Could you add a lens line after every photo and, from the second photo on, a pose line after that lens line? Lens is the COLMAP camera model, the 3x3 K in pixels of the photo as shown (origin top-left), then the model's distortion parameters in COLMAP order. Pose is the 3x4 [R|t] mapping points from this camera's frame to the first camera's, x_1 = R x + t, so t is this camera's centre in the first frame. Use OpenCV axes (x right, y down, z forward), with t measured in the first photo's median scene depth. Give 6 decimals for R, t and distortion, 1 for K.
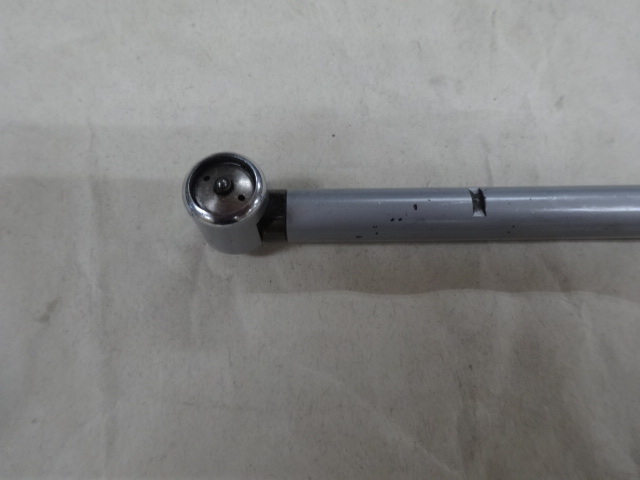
lens RADIAL K [[535.8, 0, 320.0], [0, 535.8, 240.0], [0, 0, 1]] dist [0.020048, -0.009581]
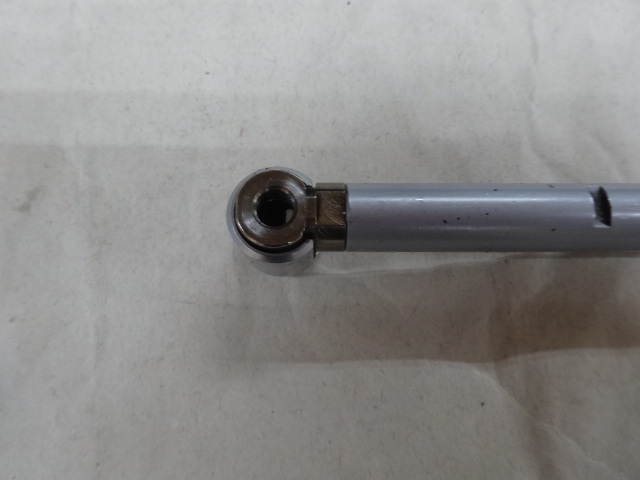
lens RADIAL K [[528.2, 0, 320.0], [0, 528.2, 240.0], [0, 0, 1]] dist [-0.066480, 0.003824]
pose [[0.999781, -0.000694, -0.020915, -0.006302], [0.004414, 0.983964, 0.178312, 0.044779], [0.020456, -0.178365, 0.983752, 0.151890]]
